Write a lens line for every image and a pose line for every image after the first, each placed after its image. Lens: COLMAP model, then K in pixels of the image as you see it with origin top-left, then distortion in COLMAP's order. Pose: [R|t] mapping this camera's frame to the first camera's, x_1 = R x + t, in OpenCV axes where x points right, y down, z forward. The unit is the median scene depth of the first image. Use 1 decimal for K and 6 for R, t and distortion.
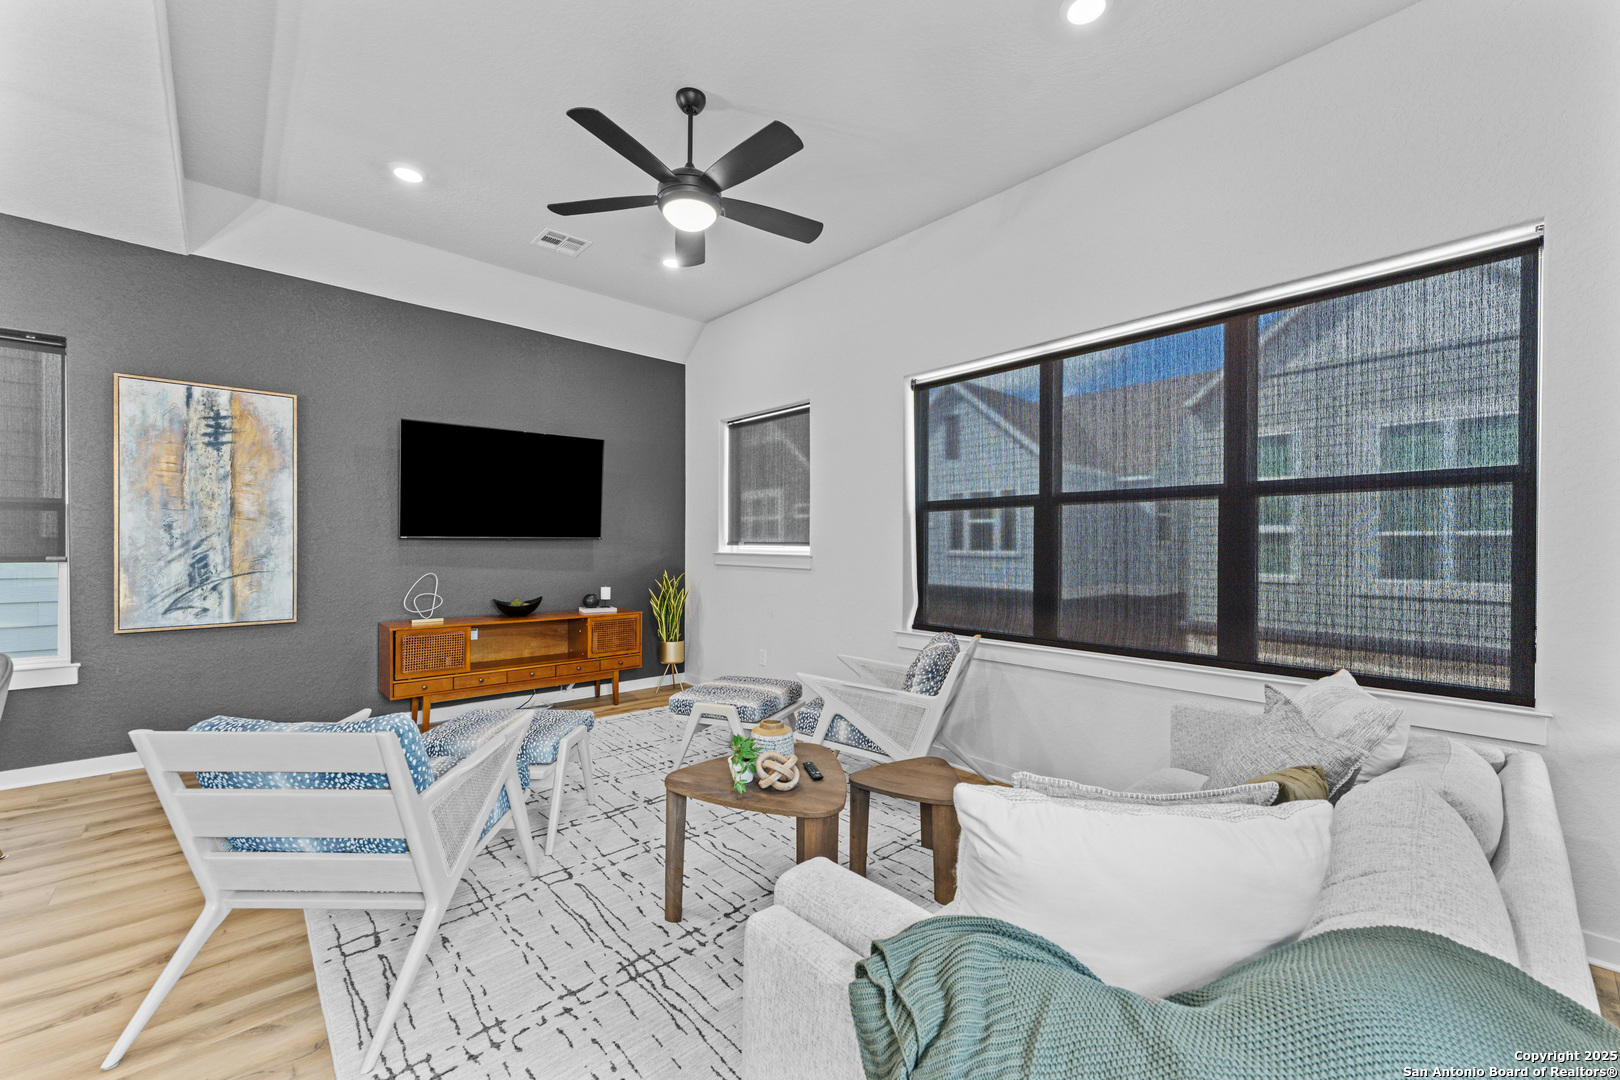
lens RADIAL K [[647.3, 0, 804.5], [0, 647.3, 549.4], [0, 0, 1]] dist [-0.000643, -0.000014]
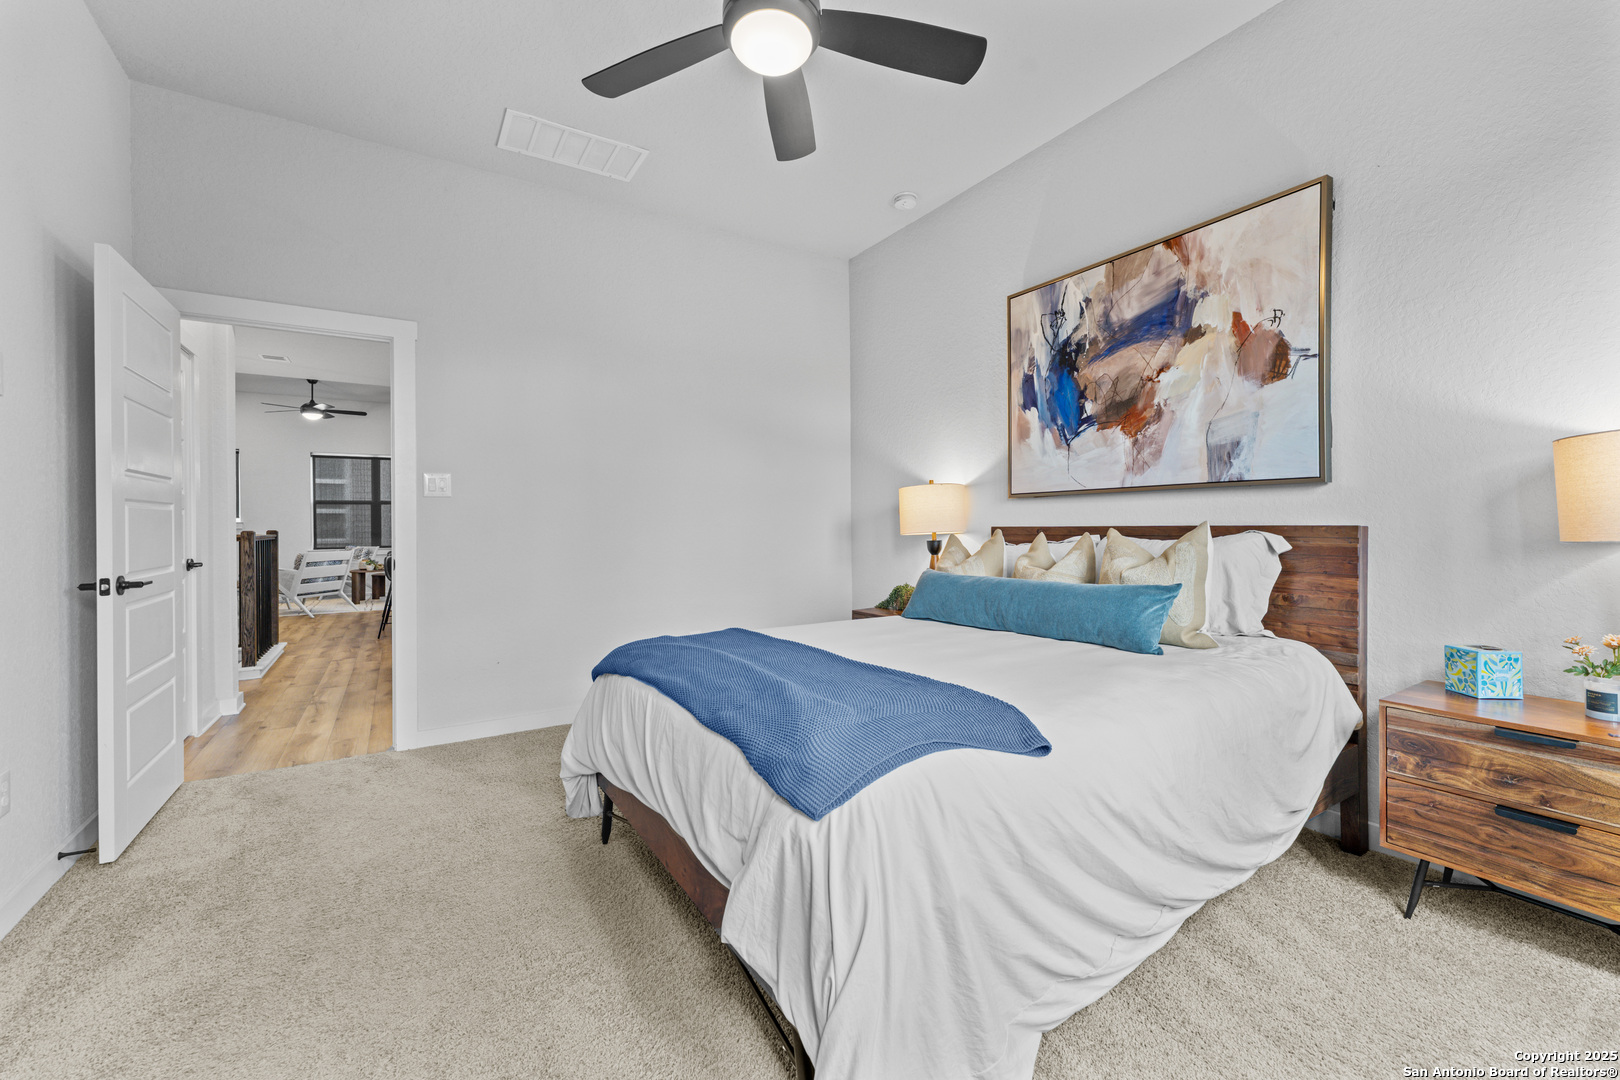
lens RADIAL K [[656.3, 0, 812.0], [0, 656.3, 524.6], [0, 0, 1]] dist [0.000714, 0.000085]
pose [[0.165185, -0.008180, 0.986229, -2.033836], [0.019505, 0.999797, 0.005026, 0.046894], [-0.986070, 0.018407, 0.165311, -1.366934]]
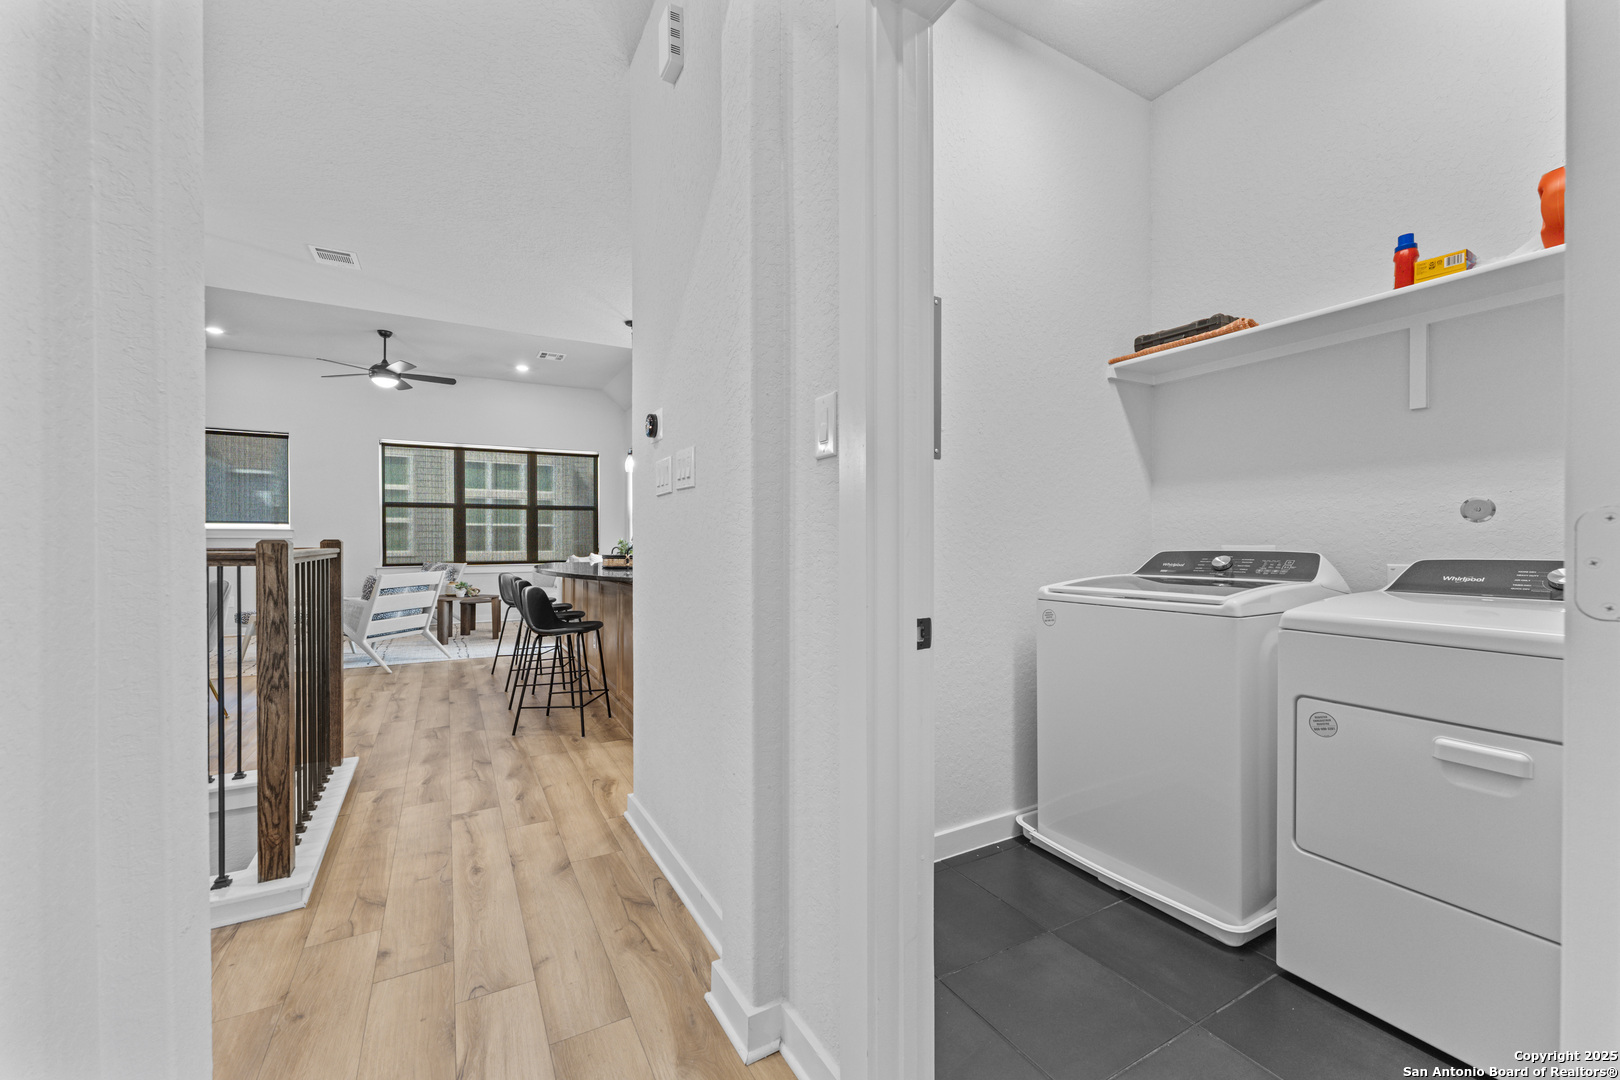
lens RADIAL K [[647.3, 0, 804.5], [0, 647.3, 549.4], [0, 0, 1]] dist [-0.000643, -0.000014]
pose [[0.221129, -0.020112, 0.975037, -1.434066], [0.009905, 0.999782, 0.018376, 0.046584], [-0.975194, 0.005594, 0.221280, -0.679088]]
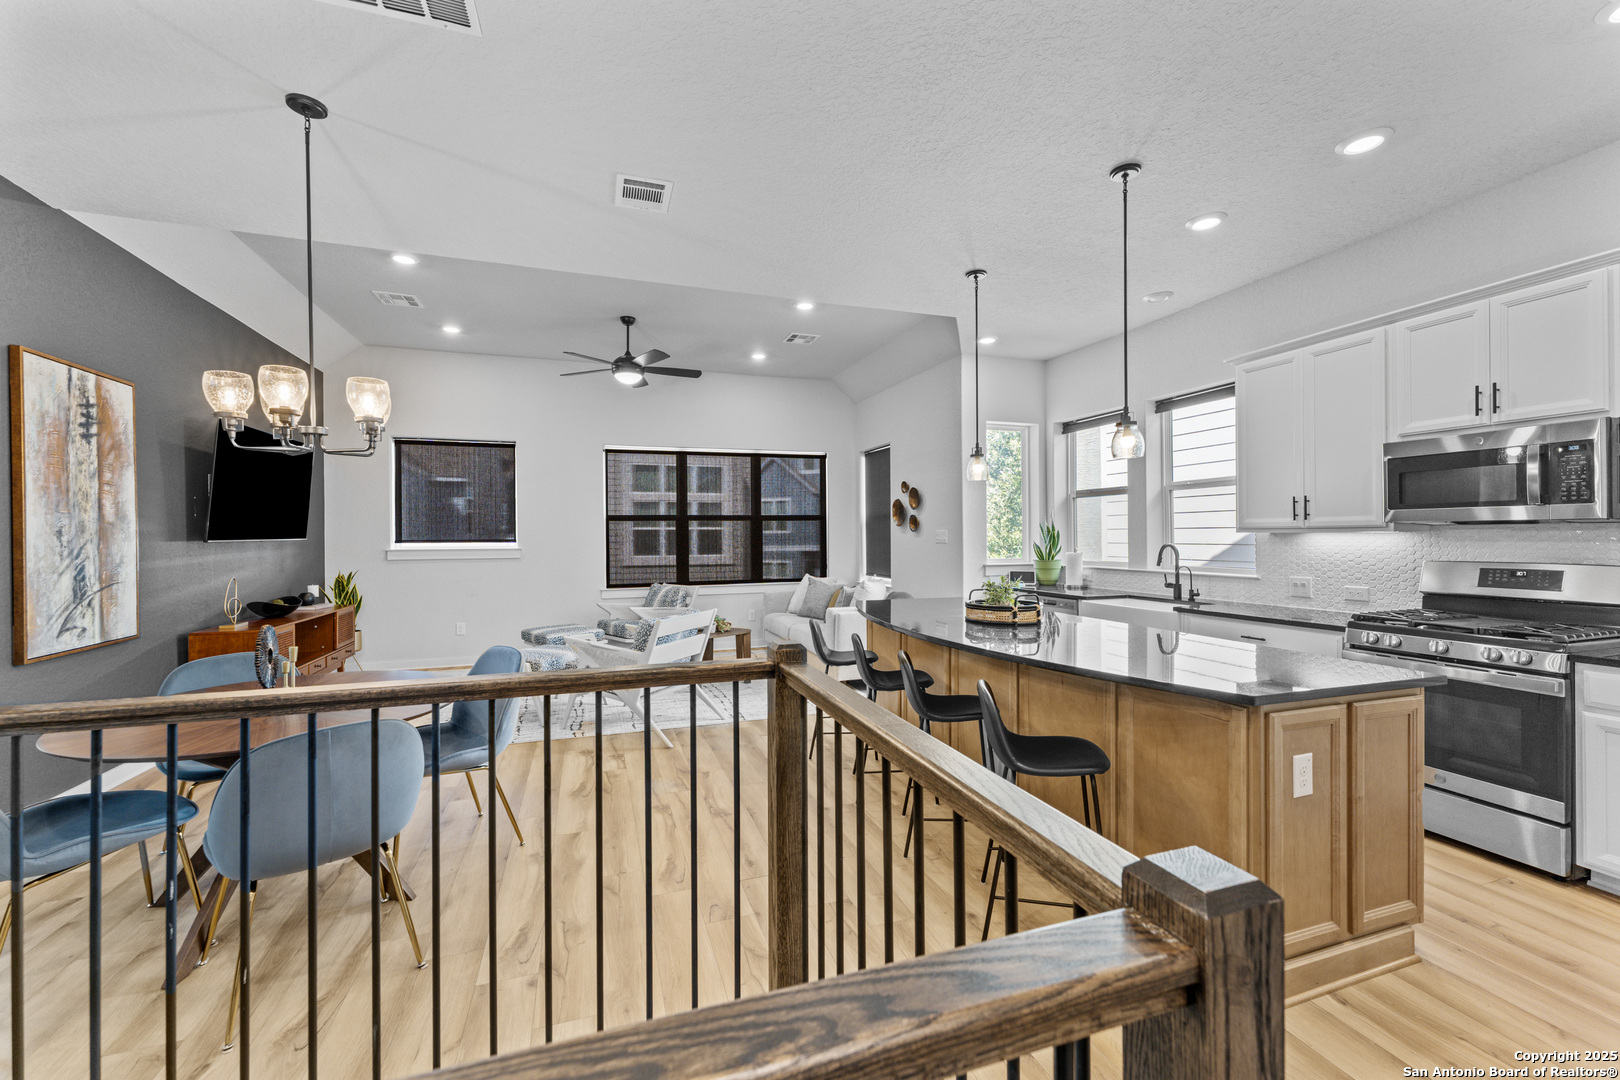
lens RADIAL K [[648.5, 0, 796.0], [0, 648.5, 540.8], [0, 0, 1]] dist [-0.000562, -0.000066]
pose [[0.407212, -0.017616, 0.913164, -1.201382], [0.017236, 0.999784, 0.011601, -0.016143], [-0.913171, 0.011015, 0.407428, -0.191442]]
